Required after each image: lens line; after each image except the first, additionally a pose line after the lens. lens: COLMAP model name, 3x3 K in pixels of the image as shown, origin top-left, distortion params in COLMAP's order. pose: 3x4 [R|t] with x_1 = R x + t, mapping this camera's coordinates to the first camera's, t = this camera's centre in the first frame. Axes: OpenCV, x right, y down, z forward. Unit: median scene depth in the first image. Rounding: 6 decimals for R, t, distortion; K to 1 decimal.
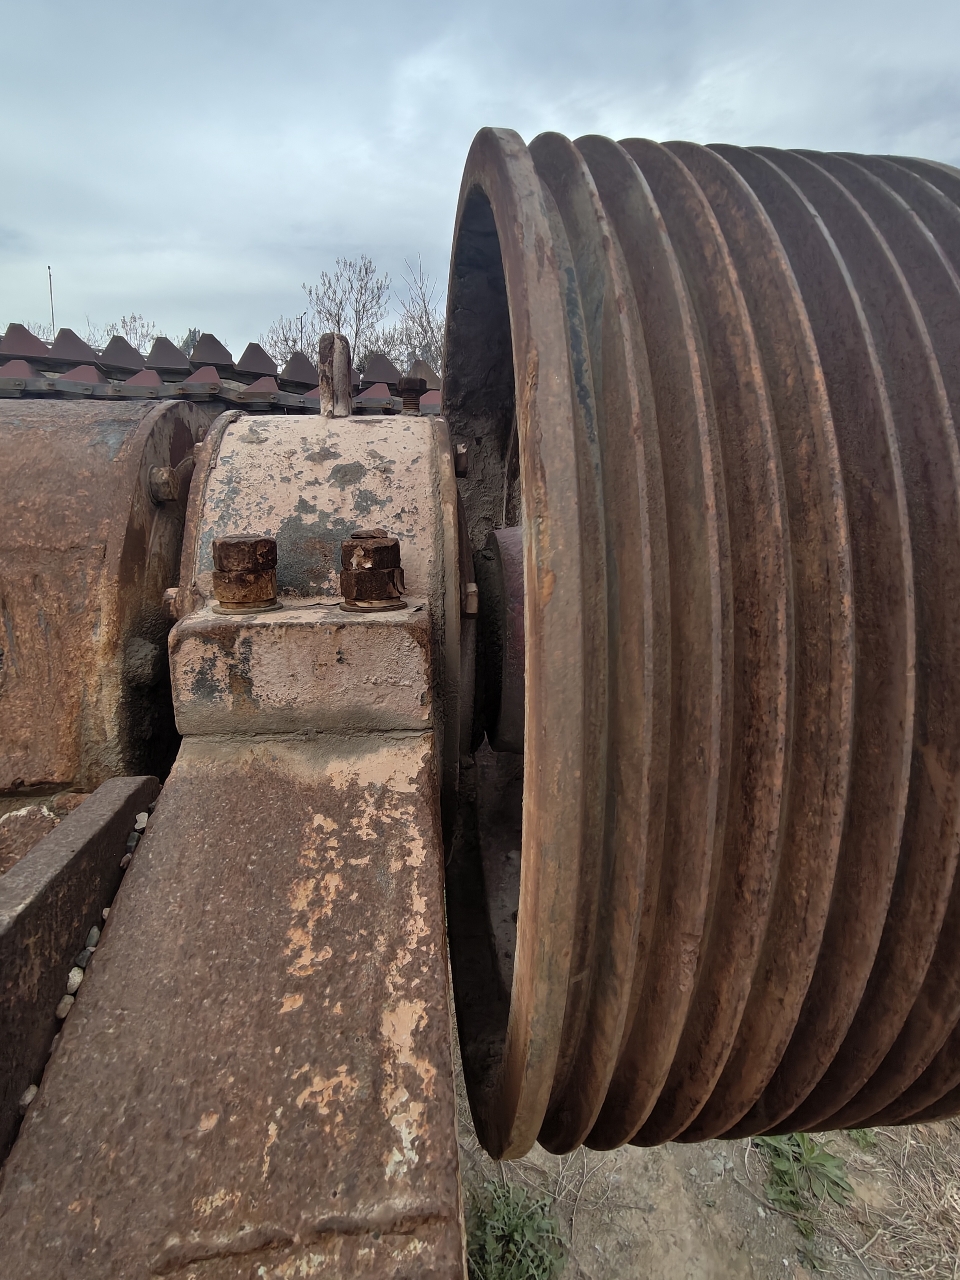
lens RADIAL K [[684.9, 0, 477.1], [0, 684.9, 635.4], [0, 0, 1]] dist [-0.012023, 0.002374]
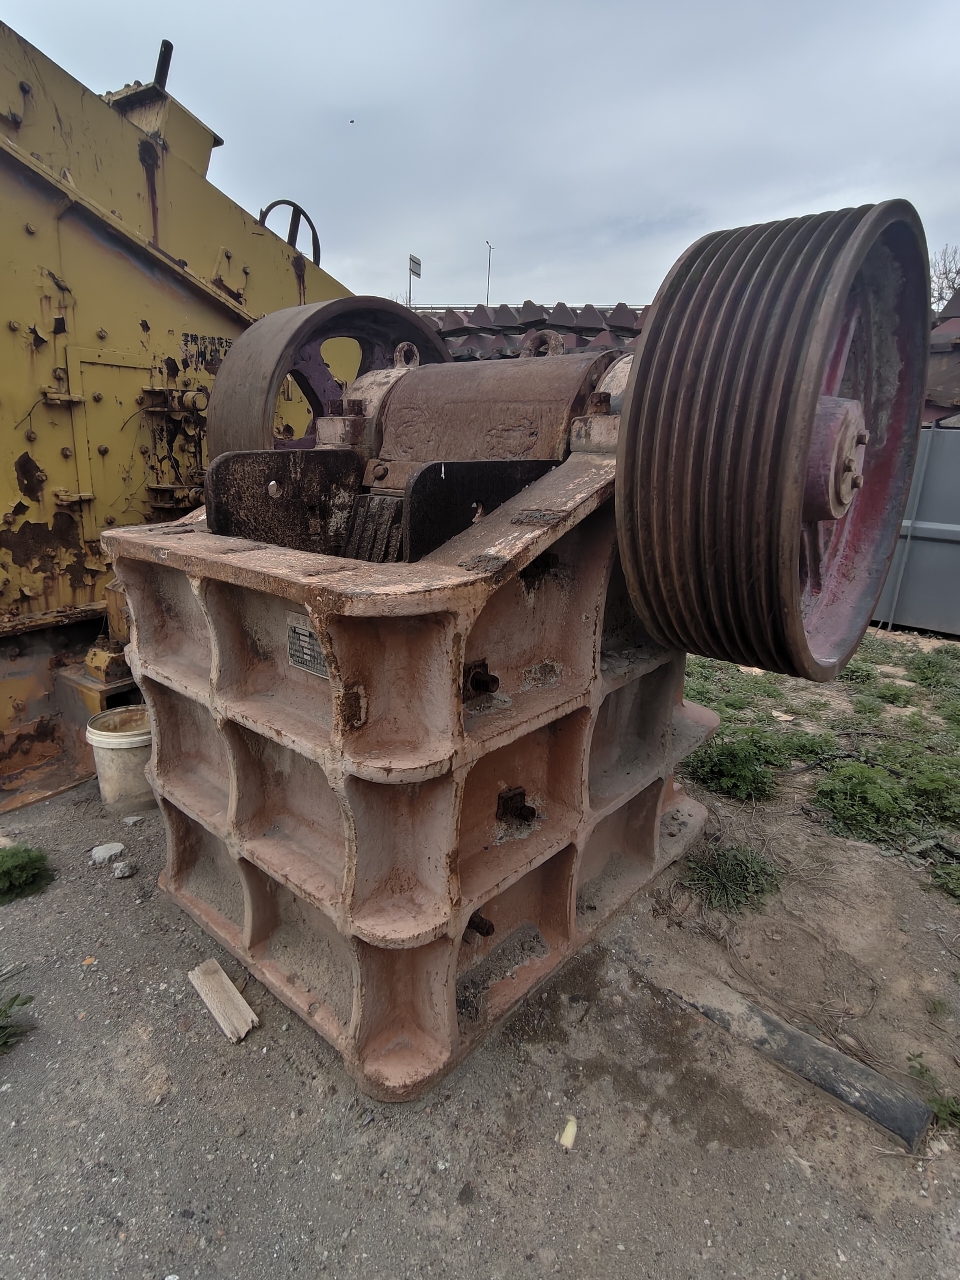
lens RADIAL K [[696.6, 0, 474.2], [0, 696.6, 636.1], [0, 0, 1]] dist [-0.003888, -0.000602]
pose [[0.673844, 0.202301, -0.710640, 1.548144], [-0.165041, 0.978698, 0.122115, 0.577750], [0.720206, 0.034999, 0.692877, -1.400447]]
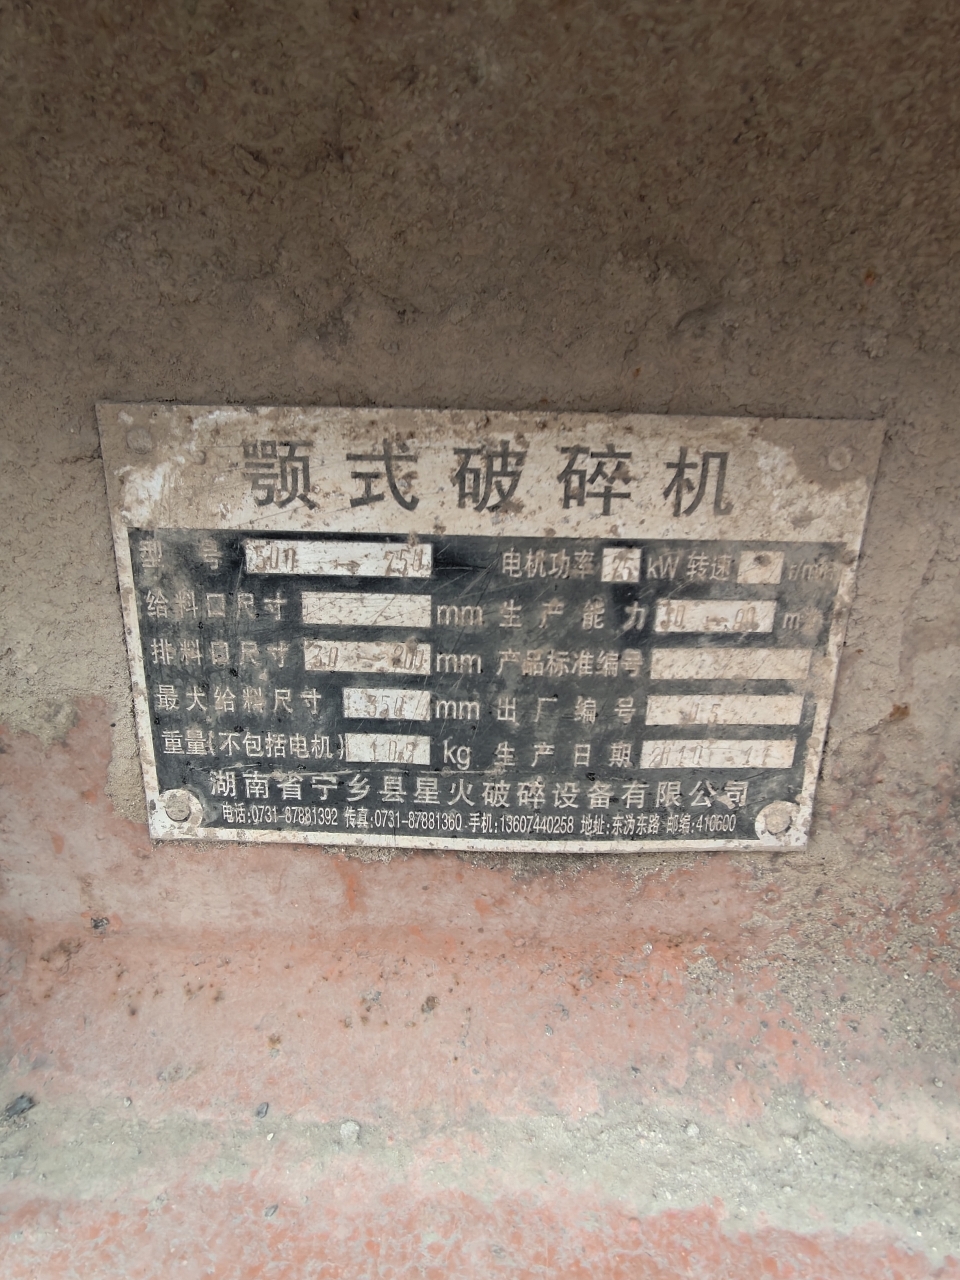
lens RADIAL K [[702.8, 0, 474.7], [0, 702.8, 634.9], [0, 0, 1]] dist [-0.021308, 0.014173]
pose [[0.993701, 0.047092, -0.101685, -0.563190], [-0.040809, 0.997178, 0.063009, 0.982519], [0.104365, -0.058462, 0.992819, -0.416961]]
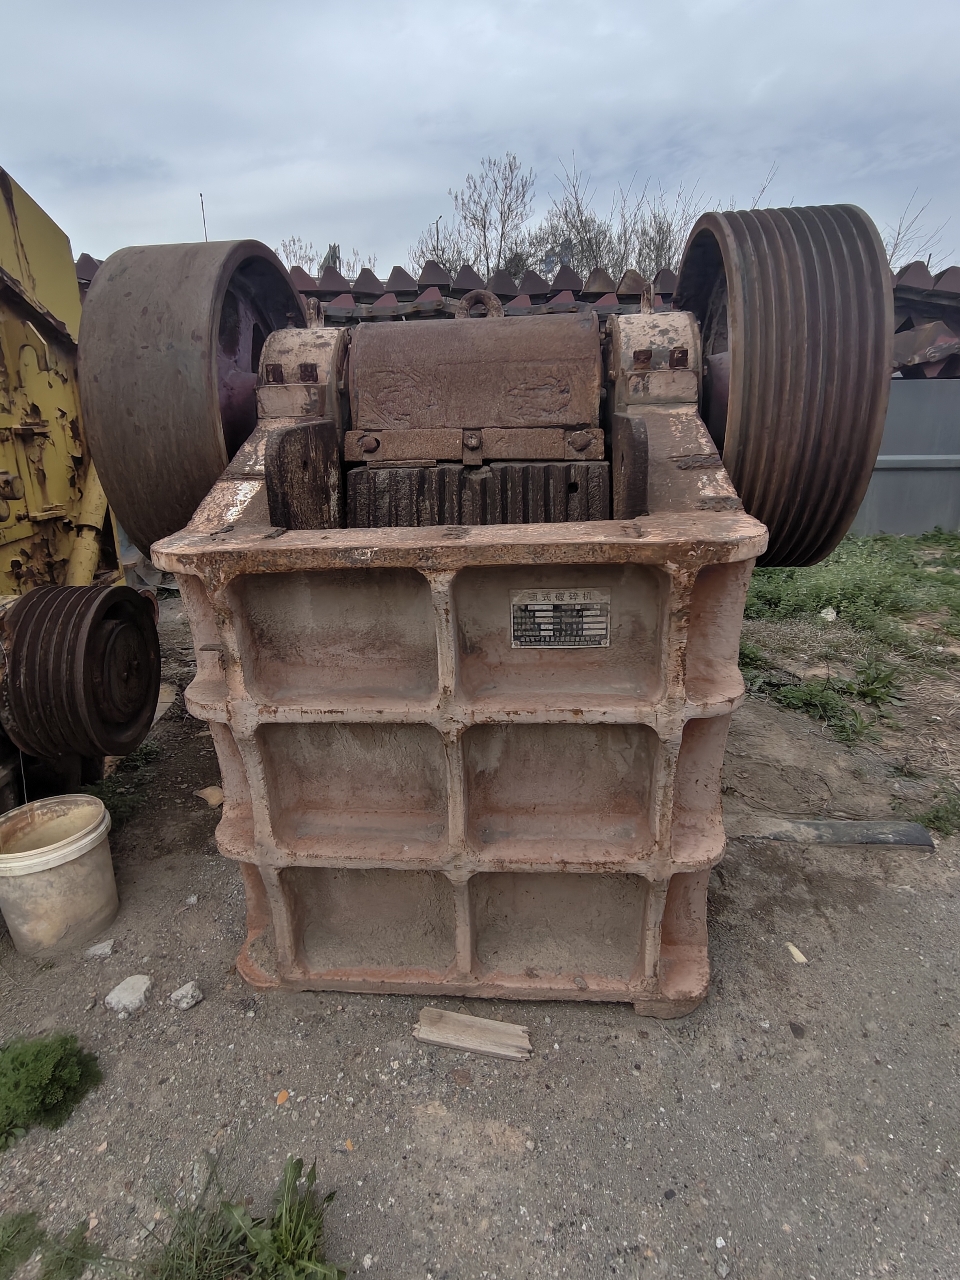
lens RADIAL K [[702.8, 0, 474.7], [0, 702.8, 634.9], [0, 0, 1]] dist [-0.021308, 0.014173]
pose [[0.981366, 0.015657, -0.191511, -0.417543], [0.005921, 0.993737, 0.111584, 0.795474], [0.192059, -0.110638, 0.975127, -2.492852]]
